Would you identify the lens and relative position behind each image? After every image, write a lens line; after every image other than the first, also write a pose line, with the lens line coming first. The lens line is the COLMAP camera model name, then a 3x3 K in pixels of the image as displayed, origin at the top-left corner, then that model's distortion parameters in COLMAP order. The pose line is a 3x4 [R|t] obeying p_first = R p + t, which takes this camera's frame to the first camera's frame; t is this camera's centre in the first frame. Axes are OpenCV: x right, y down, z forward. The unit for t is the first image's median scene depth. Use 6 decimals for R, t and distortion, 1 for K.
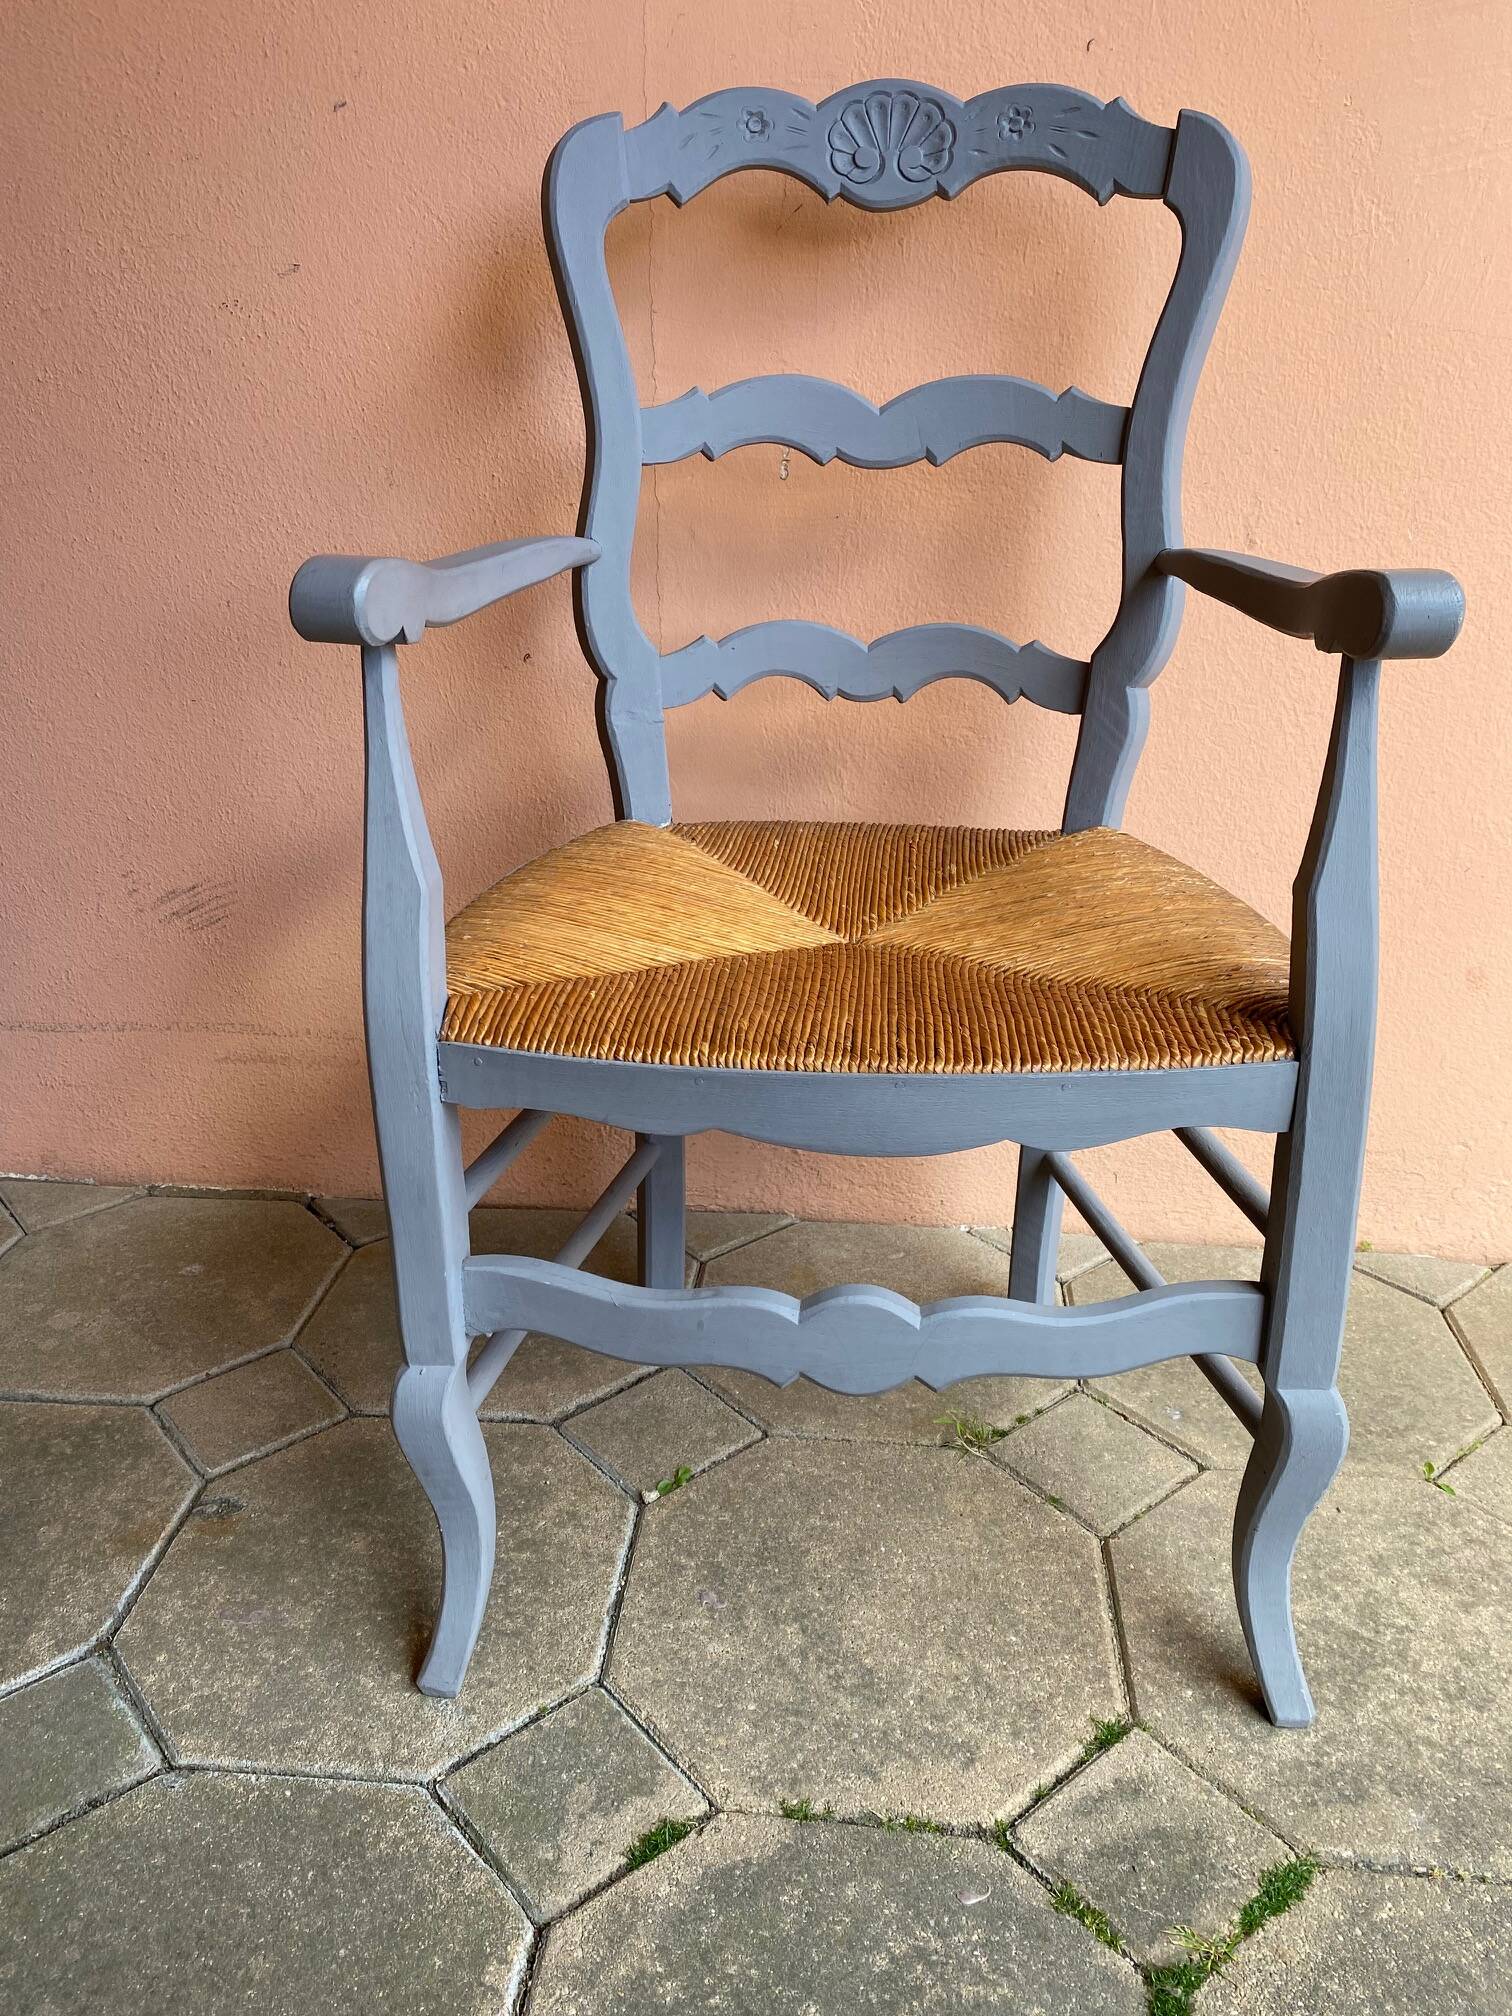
lens RADIAL K [[1542.4, 0, 750.8], [0, 1542.4, 1002.5], [0, 0, 1]] dist [0.020181, -0.017738]
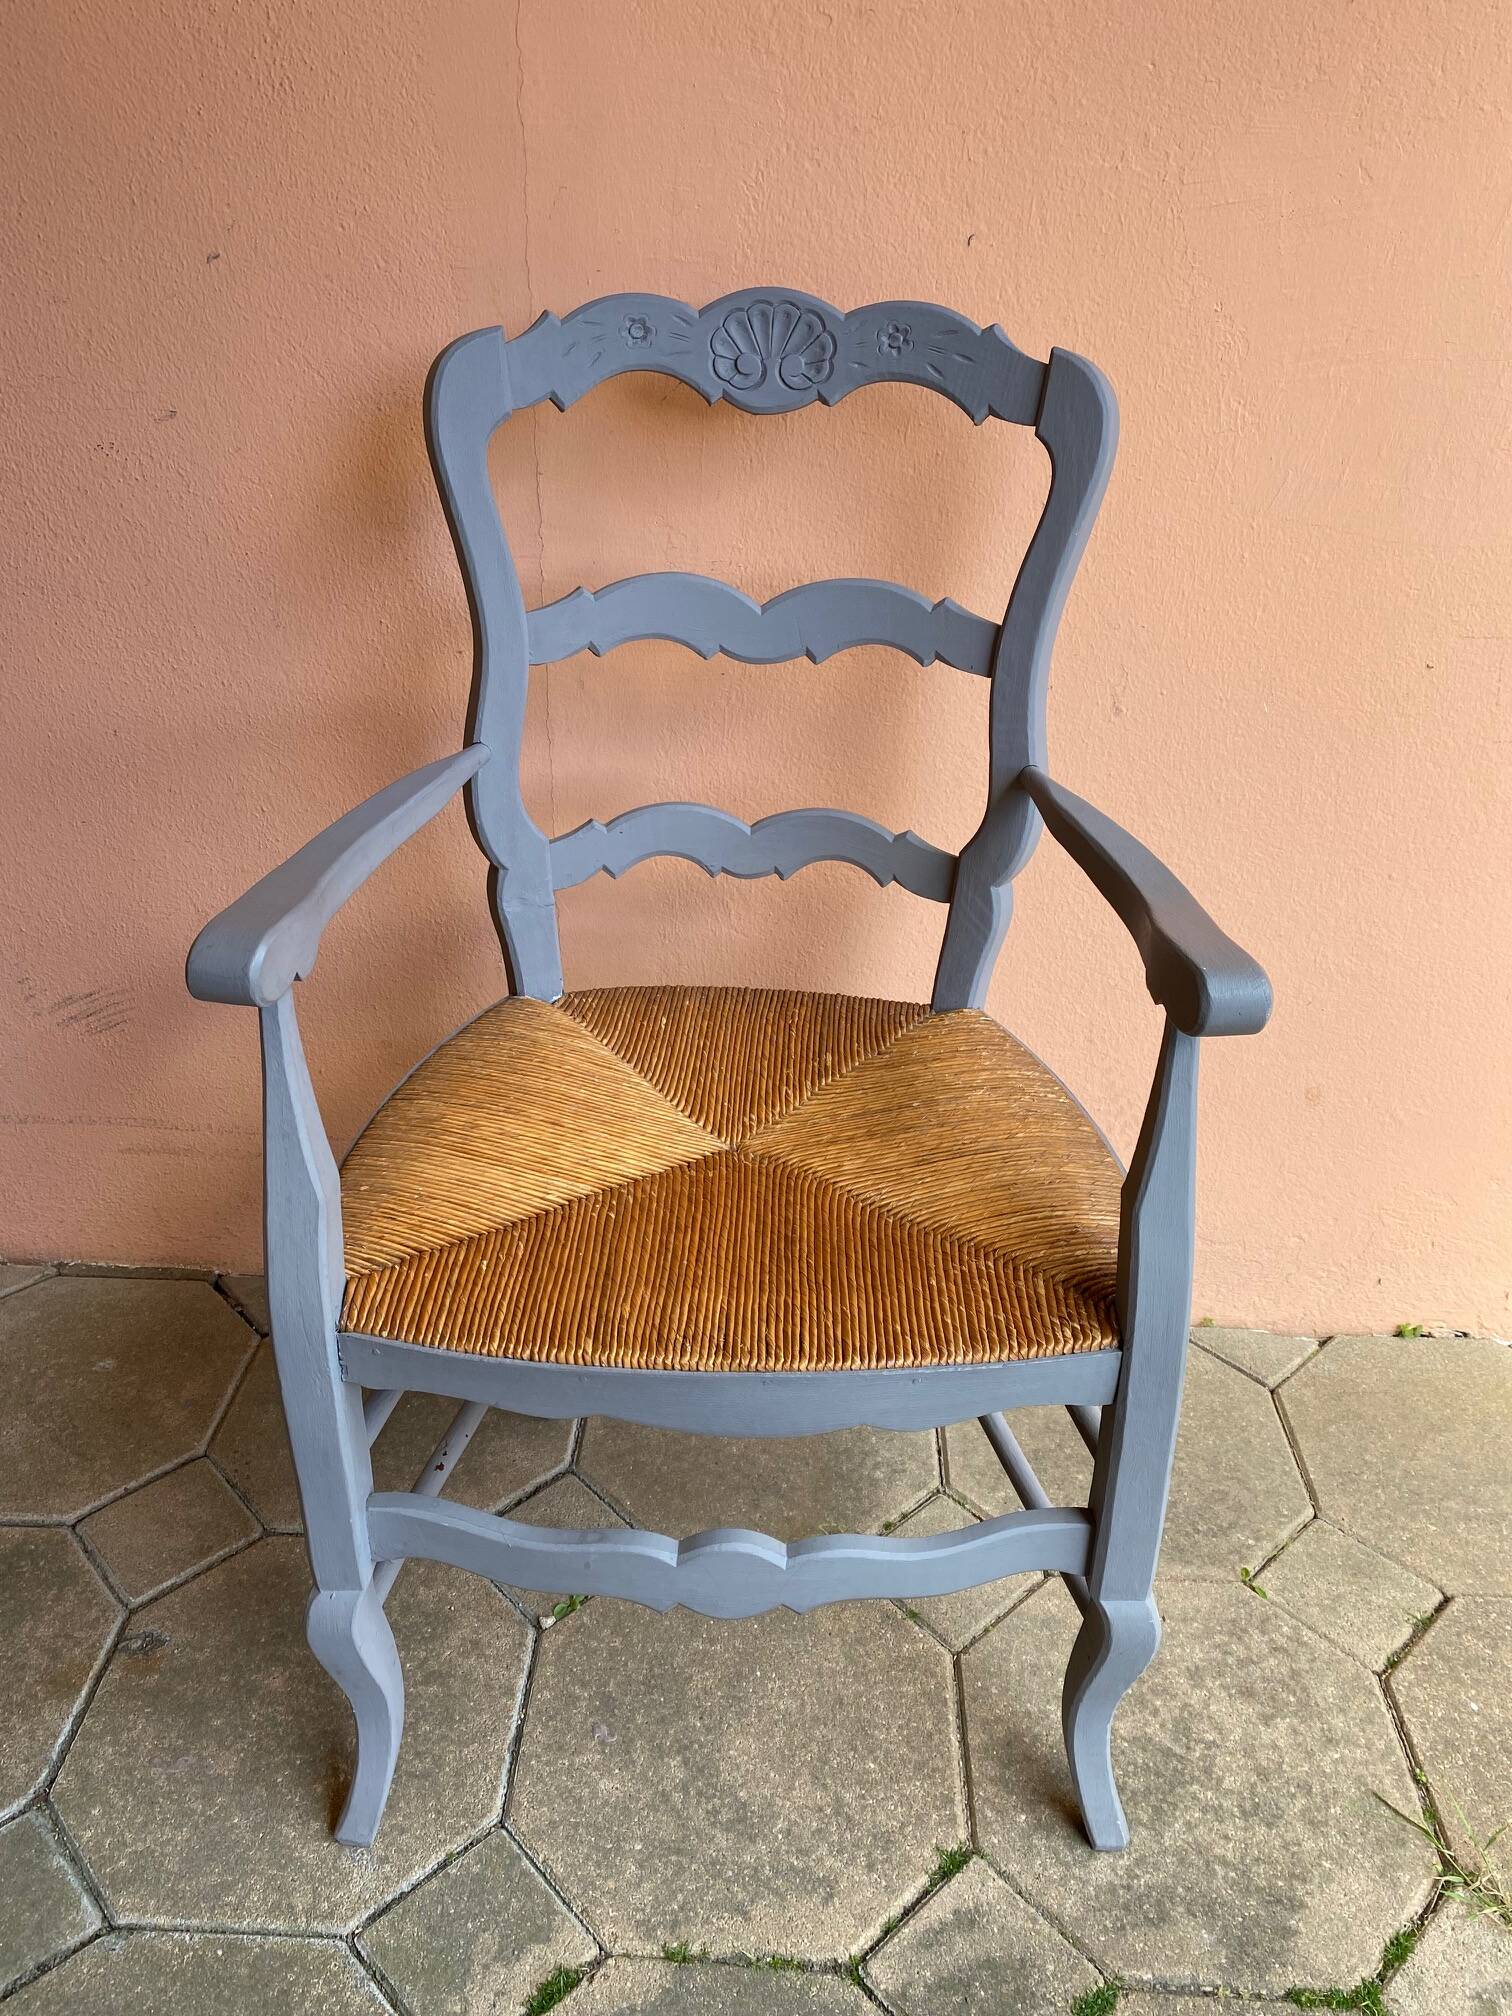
lens RADIAL K [[1542.4, 0, 758.1], [0, 1542.4, 1002.6], [0, 0, 1]] dist [0.020181, -0.017738]
pose [[0.997916, -0.002863, 0.064469, 0.015878], [-0.004214, 0.993992, 0.109374, -0.261817], [-0.064395, -0.109418, 0.991908, -0.050970]]
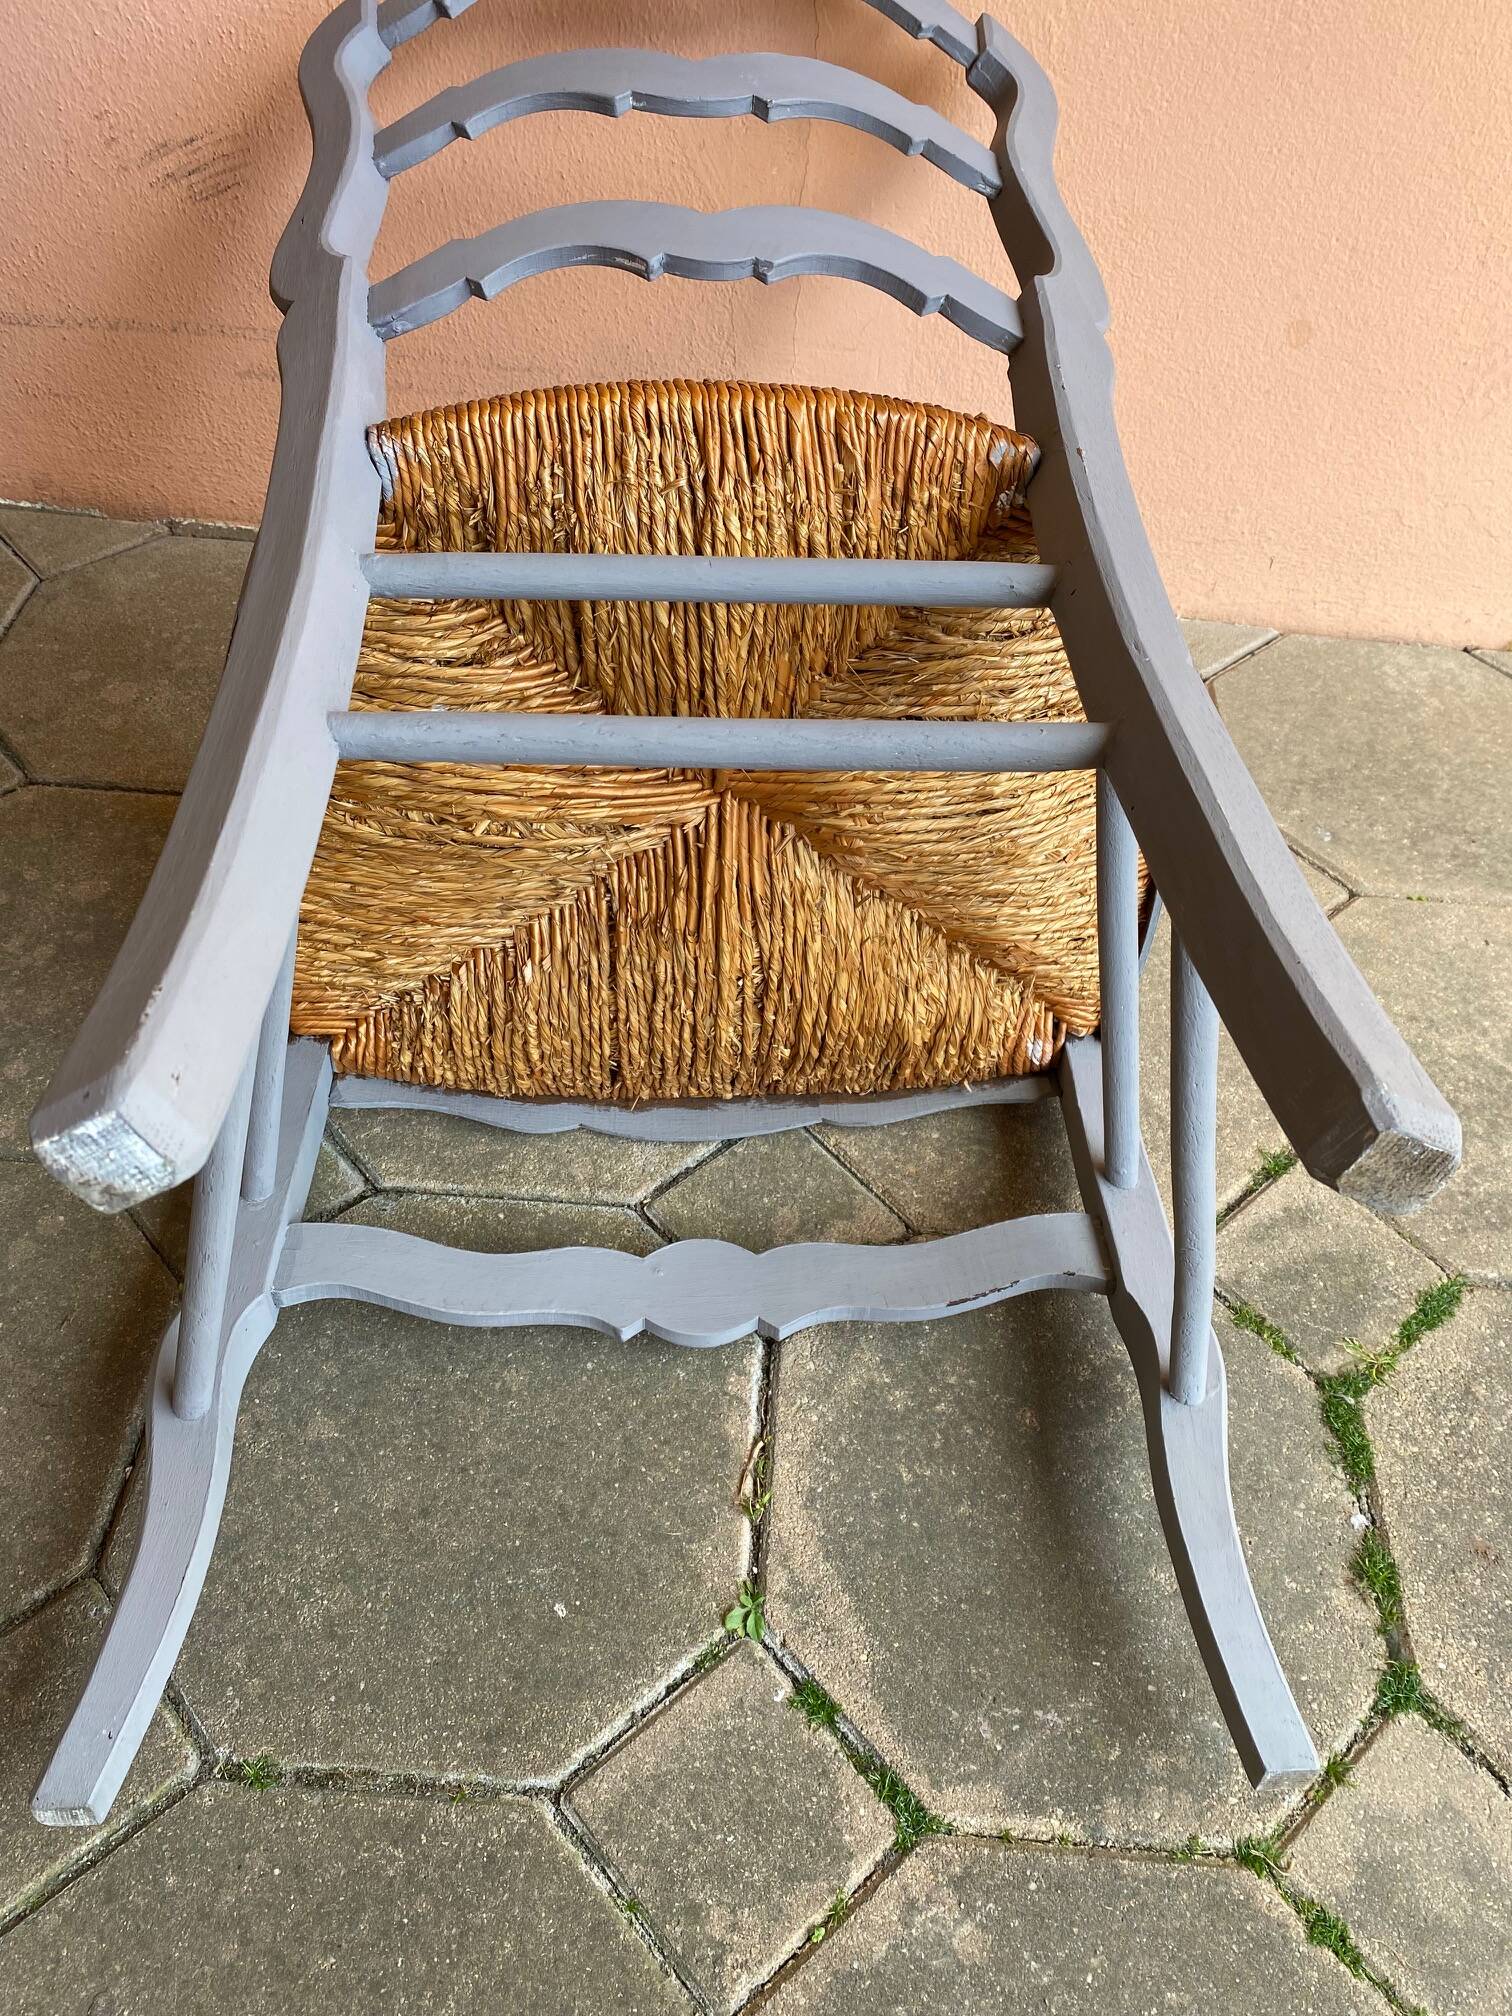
lens RADIAL K [[1542.4, 0, 774.8], [0, 1542.4, 1002.7], [0, 0, 1]] dist [0.020181, -0.017738]
pose [[0.996705, 0.012527, 0.080139, -0.179793], [-0.047644, 0.890014, 0.453438, -0.080108], [-0.065645, -0.455762, 0.887678, 0.128280]]
